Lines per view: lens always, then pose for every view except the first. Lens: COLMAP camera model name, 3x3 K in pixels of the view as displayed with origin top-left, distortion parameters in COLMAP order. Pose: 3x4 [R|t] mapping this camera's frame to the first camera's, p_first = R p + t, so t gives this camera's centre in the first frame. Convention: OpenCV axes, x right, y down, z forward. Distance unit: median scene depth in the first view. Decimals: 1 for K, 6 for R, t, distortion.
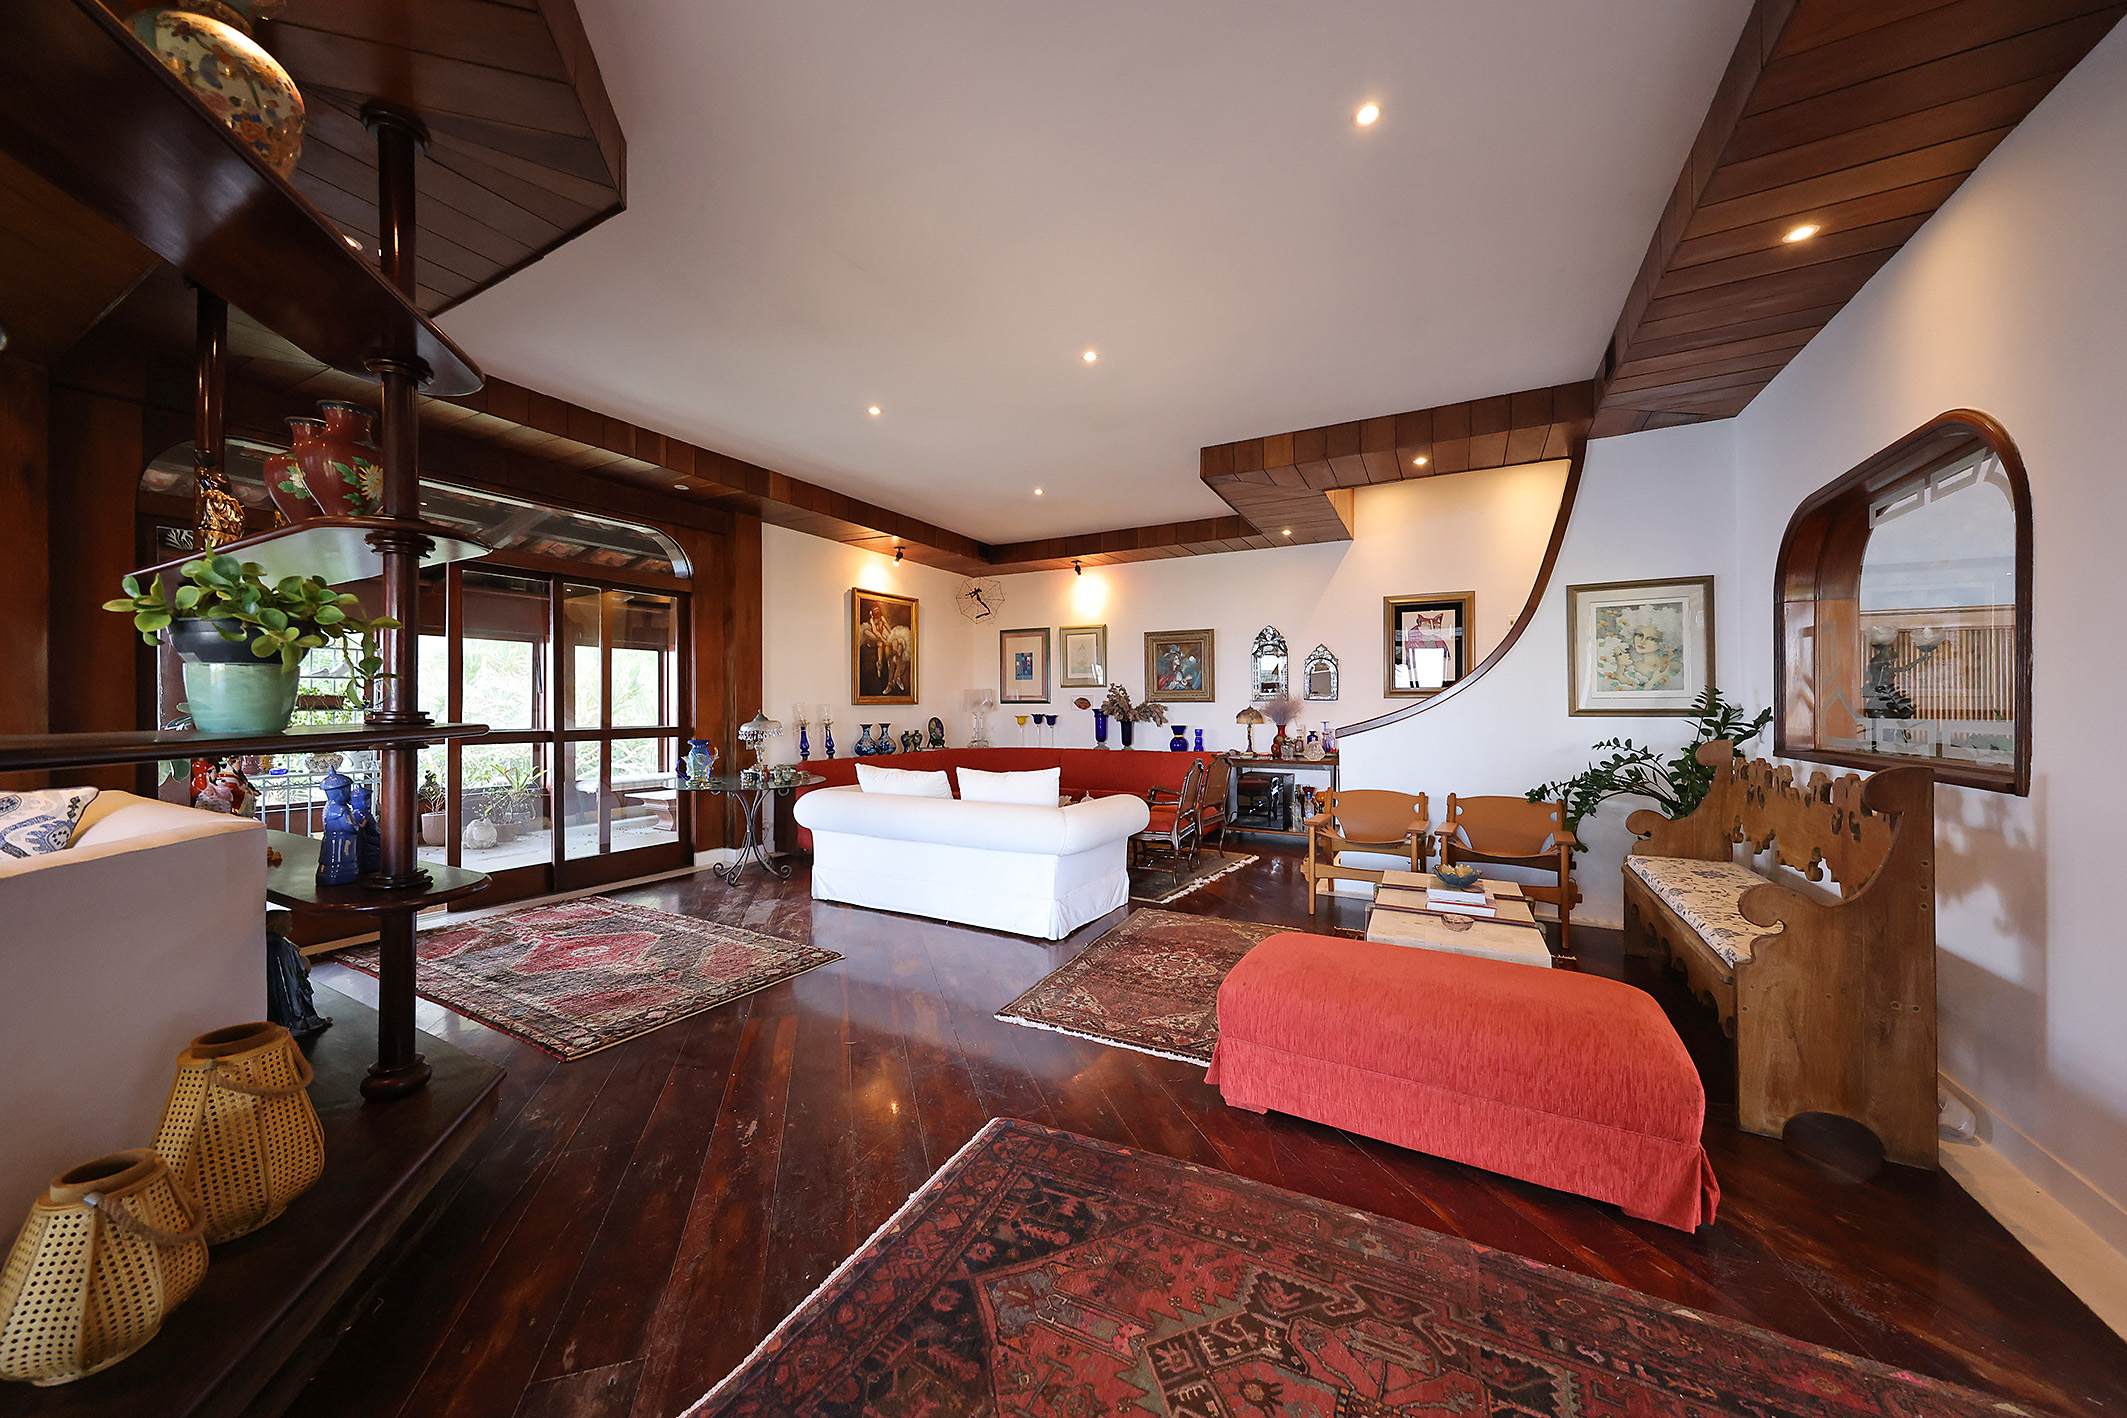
lens RADIAL K [[732.2, 0, 1059.2], [0, 732.2, 705.9], [0, 0, 1]] dist [0.001476, 0.000167]
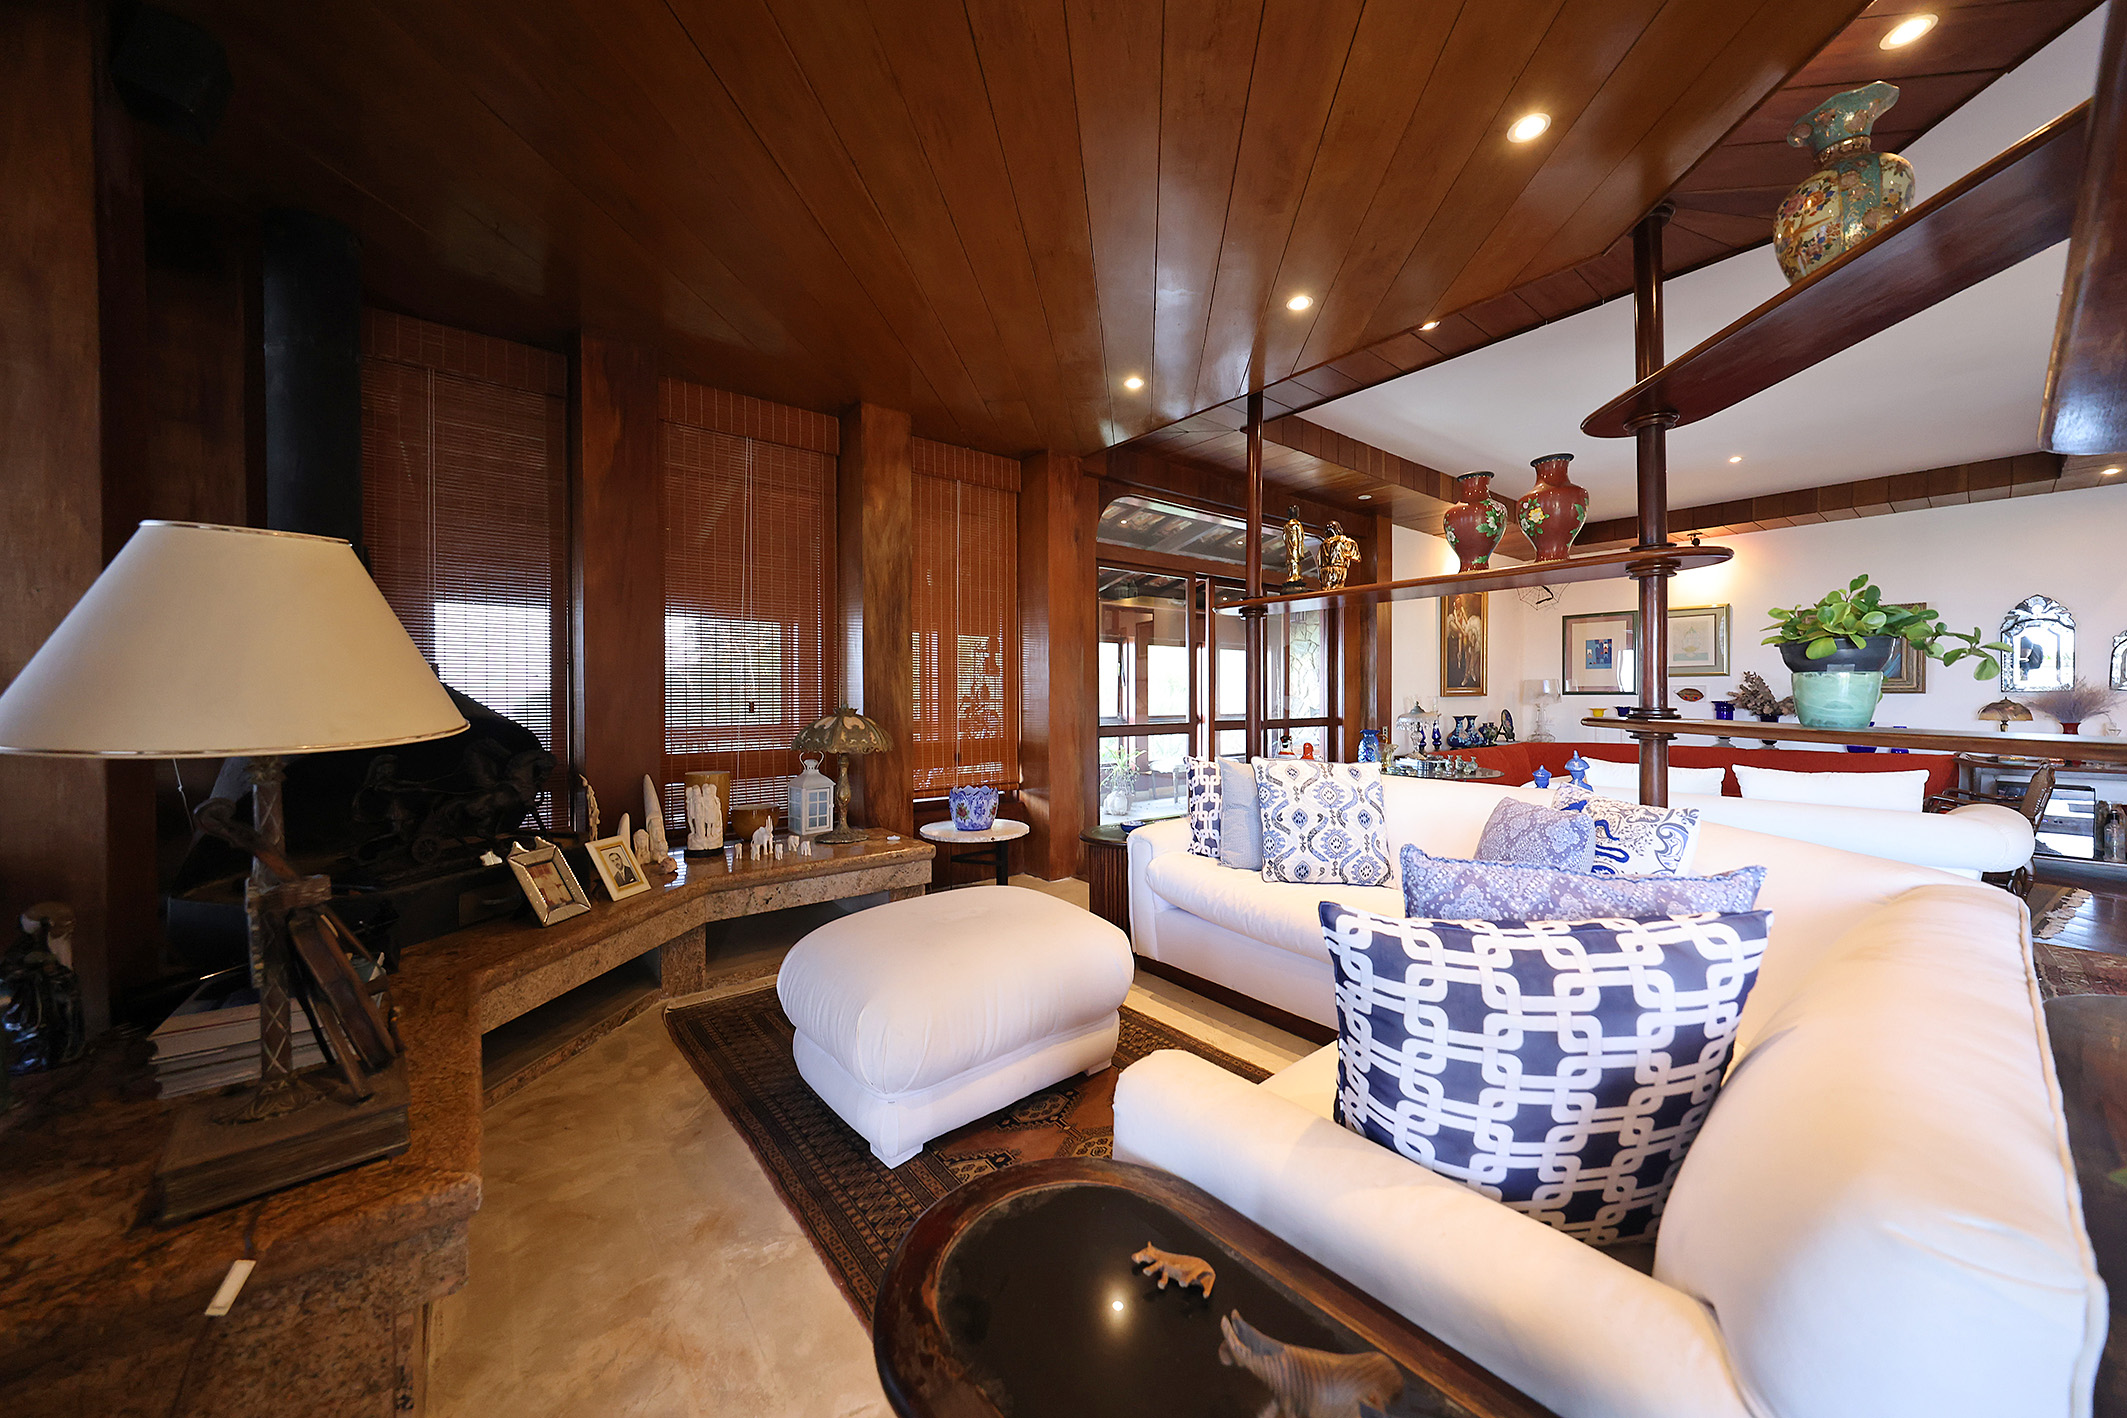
lens RADIAL K [[732.2, 0, 1059.2], [0, 732.2, 705.9], [0, 0, 1]] dist [0.001476, 0.000167]
pose [[0.918820, 0.005070, -0.394644, -0.346087], [0.000626, 0.999897, 0.014304, -0.003277], [0.394676, -0.013390, 0.918723, -0.123235]]
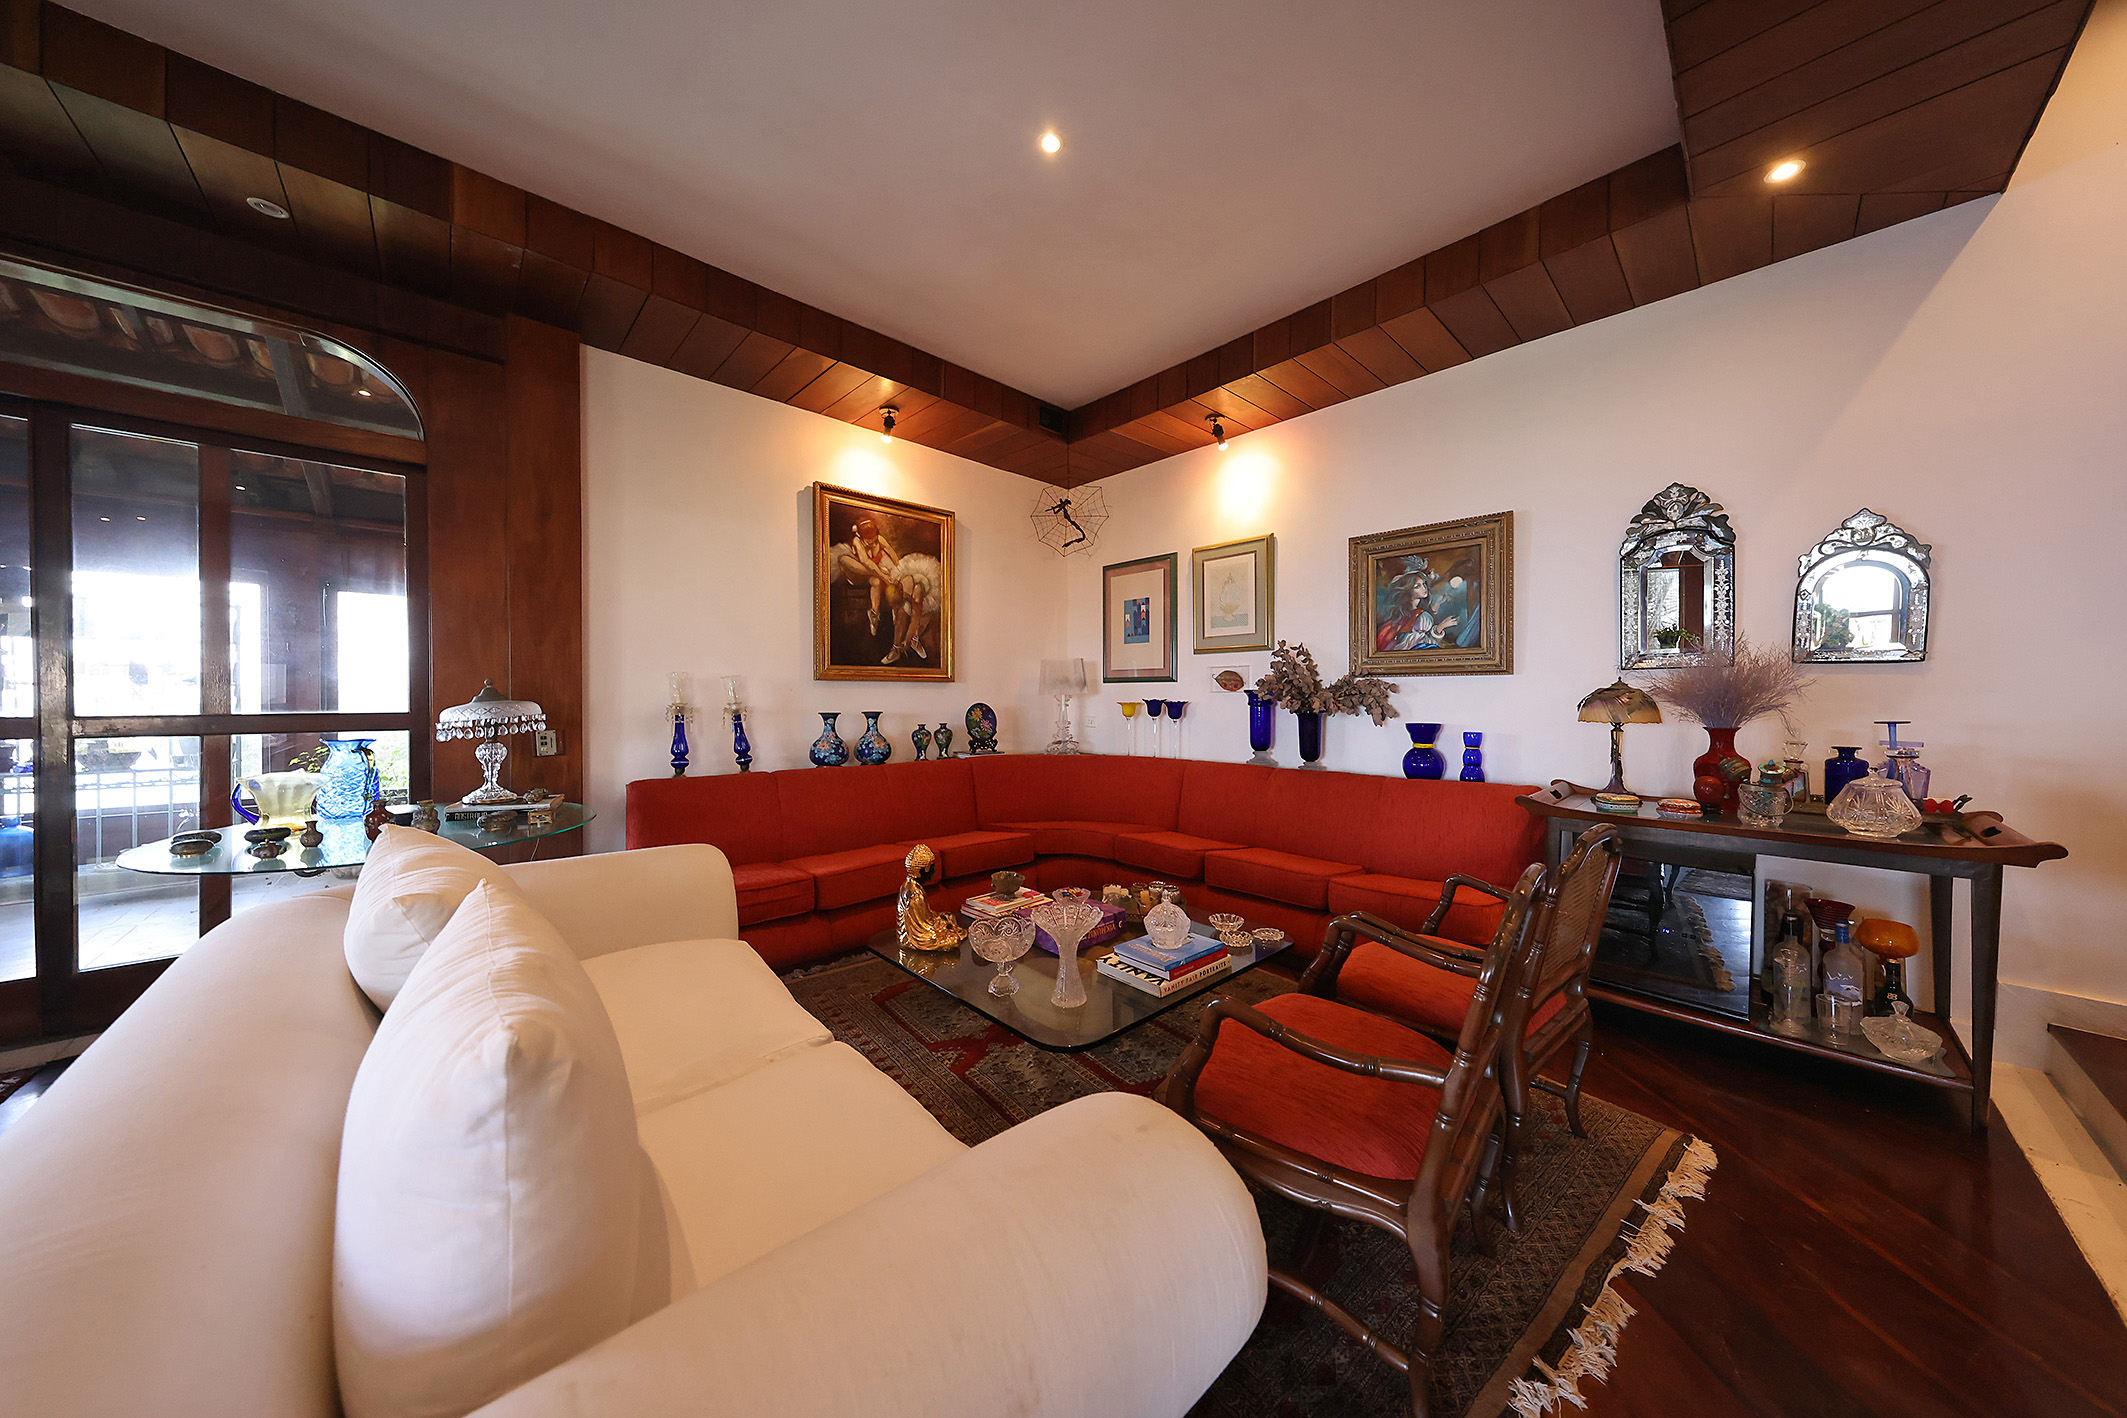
lens RADIAL K [[665.5, 0, 1057.4], [0, 665.5, 705.4], [0, 0, 1]] dist [-0.000361, -0.000050]
pose [[0.946450, 0.009301, -0.322717, 0.077499], [-0.006355, 0.999928, 0.010180, 0.012068], [0.322788, -0.007584, 0.946441, 0.515201]]
